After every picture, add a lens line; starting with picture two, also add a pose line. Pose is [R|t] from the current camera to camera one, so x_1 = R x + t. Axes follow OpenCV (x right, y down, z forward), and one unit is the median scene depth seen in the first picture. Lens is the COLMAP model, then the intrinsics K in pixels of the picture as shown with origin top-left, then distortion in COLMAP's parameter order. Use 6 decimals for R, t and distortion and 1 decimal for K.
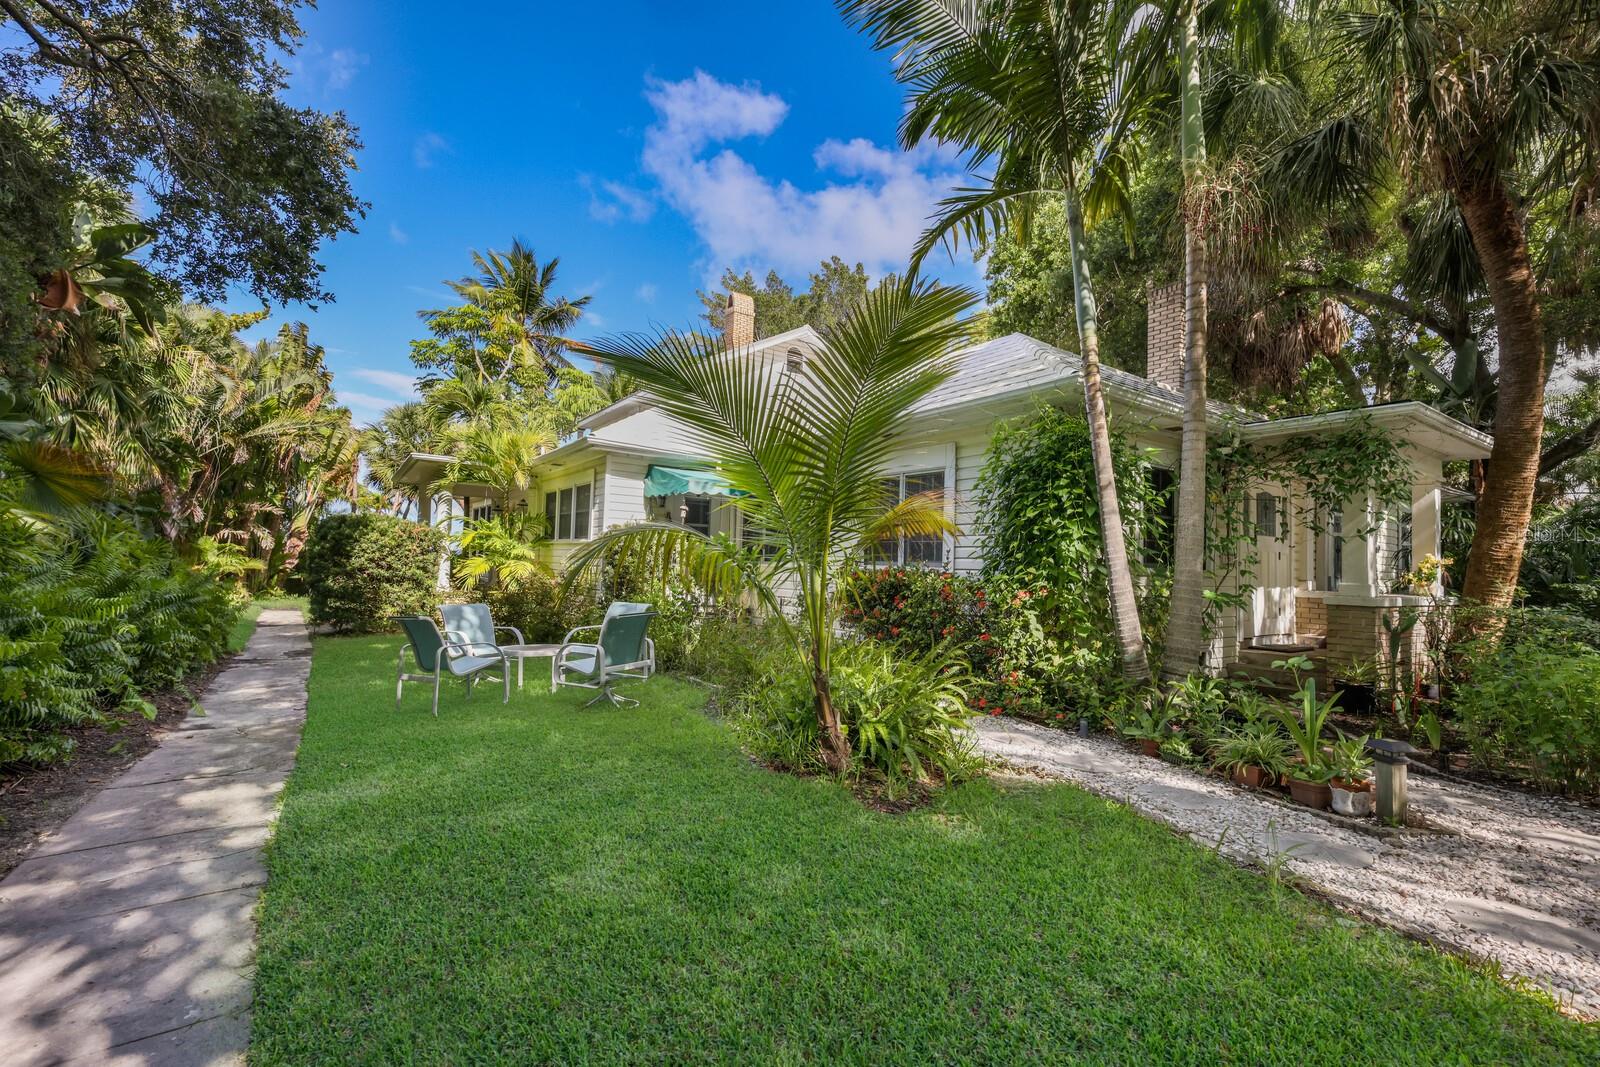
lens RADIAL K [[698.2, 0, 811.0], [0, 698.2, 529.0], [0, 0, 1]] dist [-0.003477, 0.001012]
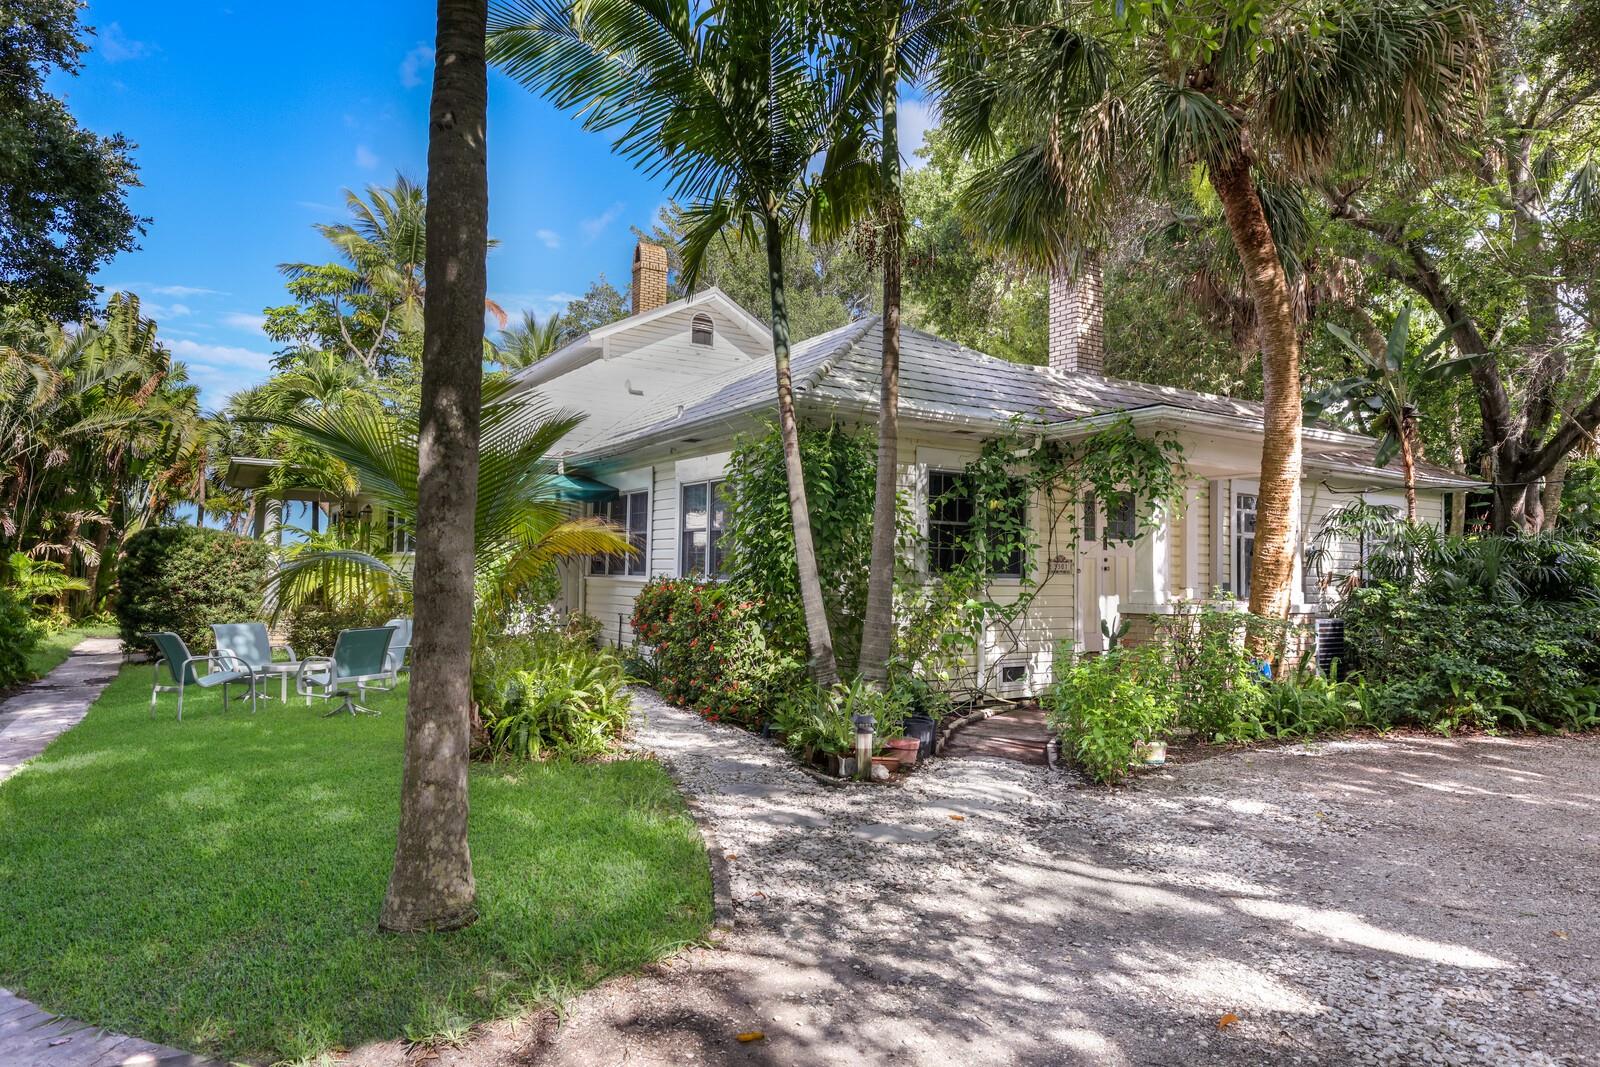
lens RADIAL K [[982.9, 0, 828.4], [0, 982.9, 511.2], [0, 0, 1]] dist [0.005345, -0.011640]
pose [[0.998962, -0.016819, -0.042331, 0.244158], [0.016314, 0.999792, -0.012260, -0.012764], [0.042529, 0.011557, 0.999028, -0.223297]]
